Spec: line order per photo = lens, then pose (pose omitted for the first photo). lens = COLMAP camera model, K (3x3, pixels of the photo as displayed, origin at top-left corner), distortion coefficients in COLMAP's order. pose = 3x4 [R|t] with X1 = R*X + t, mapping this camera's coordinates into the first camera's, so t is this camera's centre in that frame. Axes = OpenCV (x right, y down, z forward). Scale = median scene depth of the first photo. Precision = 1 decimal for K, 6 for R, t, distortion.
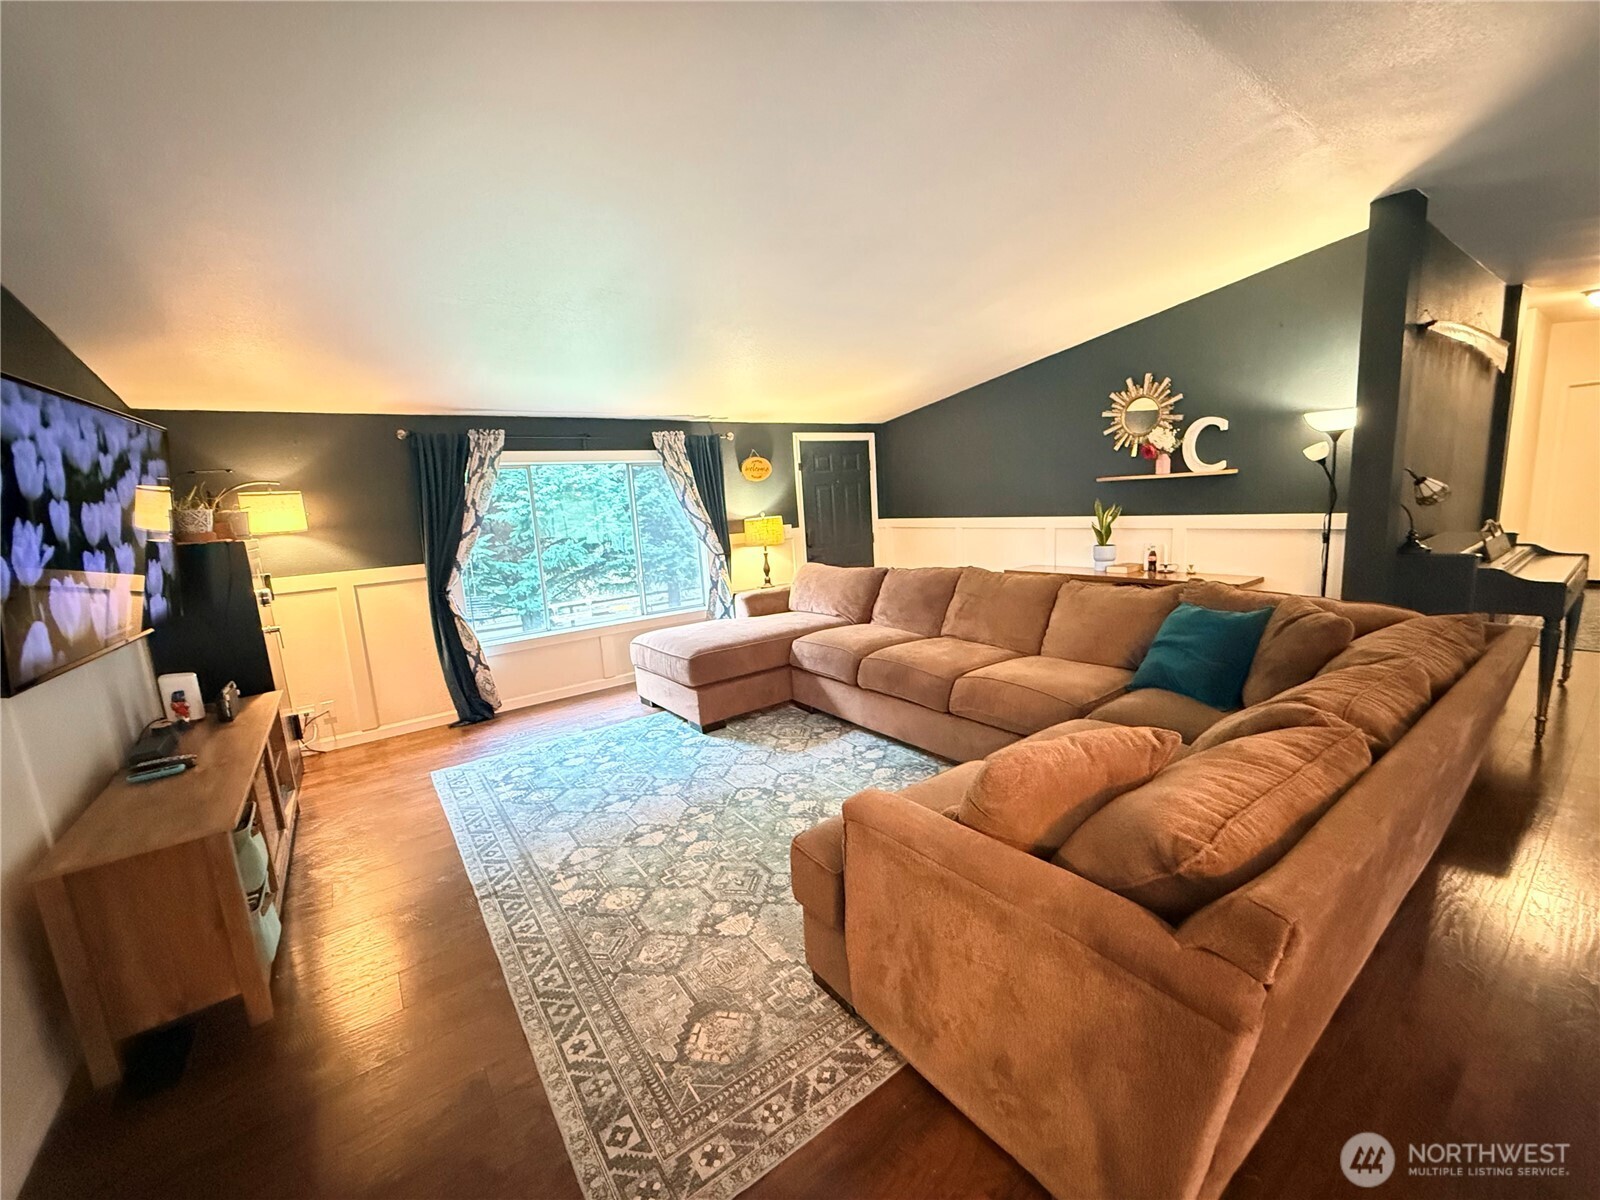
lens RADIAL K [[636.1, 0, 794.5], [0, 636.1, 601.3], [0, 0, 1]] dist [-0.000151, 0.000031]
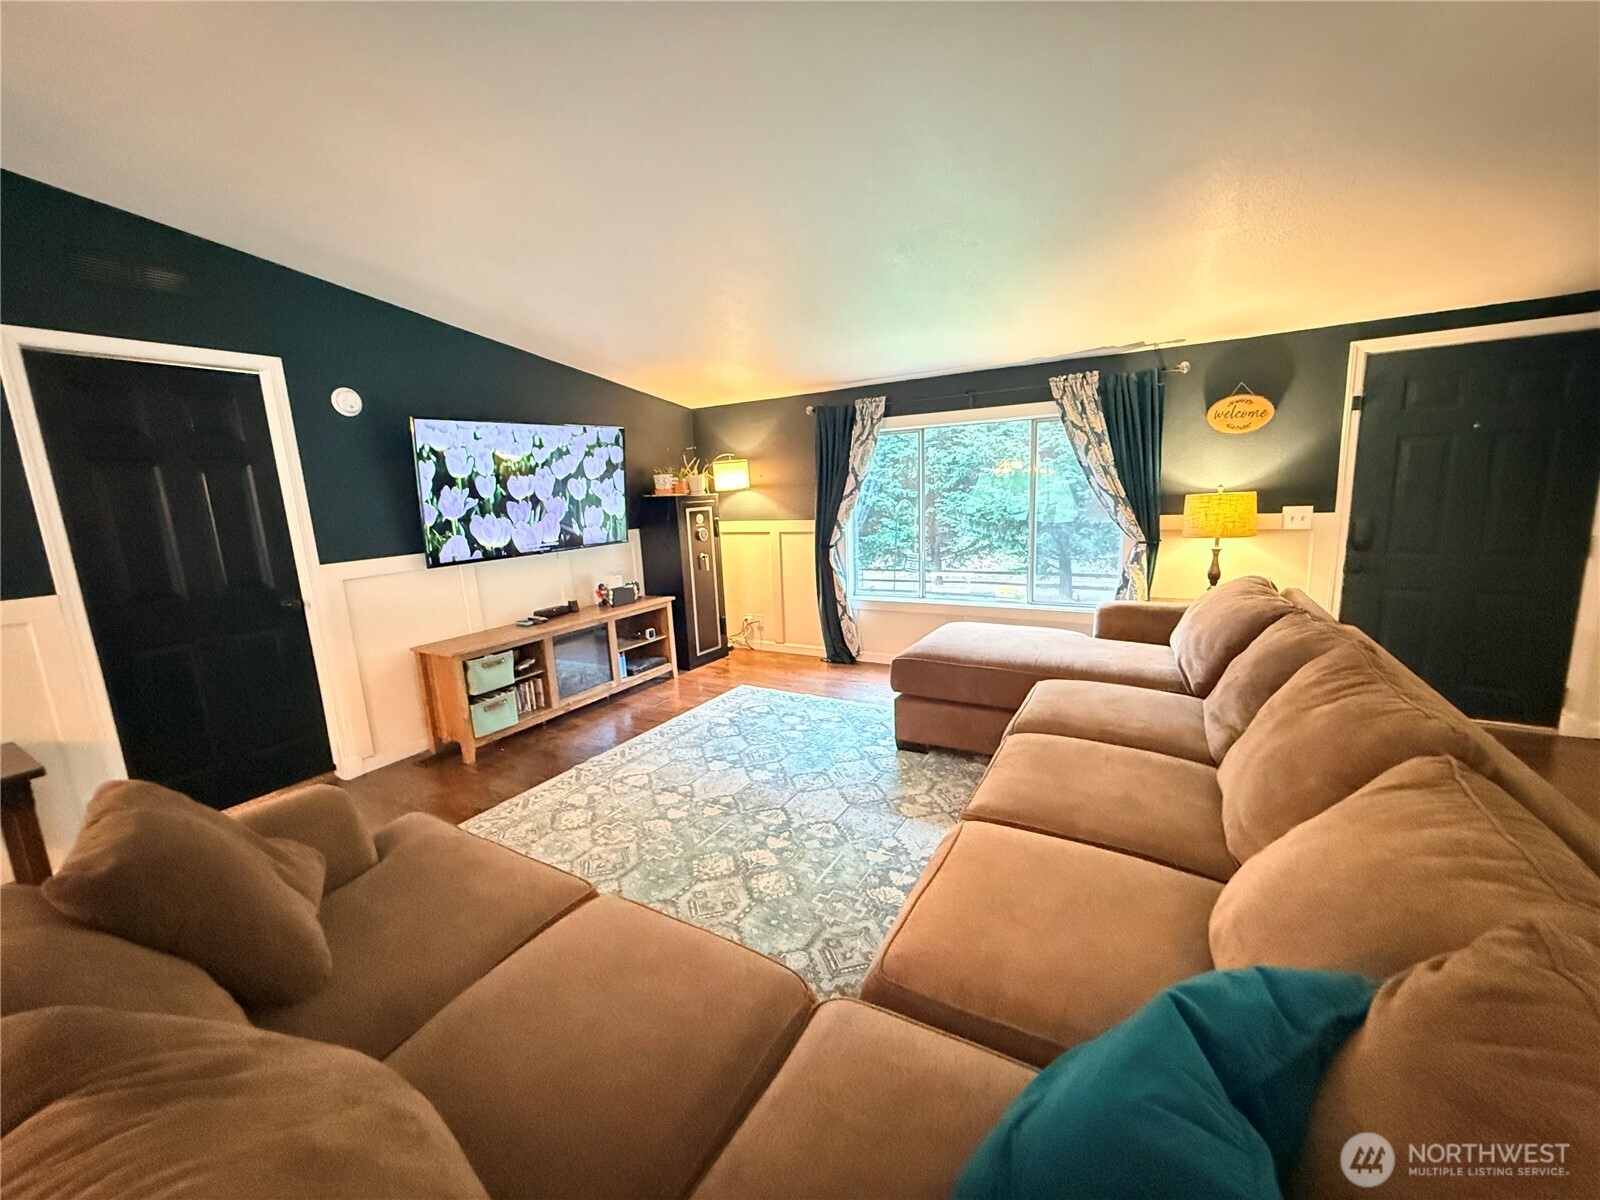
lens RADIAL K [[636.1, 0, 794.5], [0, 636.1, 601.3], [0, 0, 1]] dist [-0.000151, 0.000031]
pose [[0.401316, 0.204746, -0.892762, 0.490043], [-0.128740, 0.977629, 0.166338, -0.102664], [0.906847, 0.048180, 0.418697, 0.474709]]
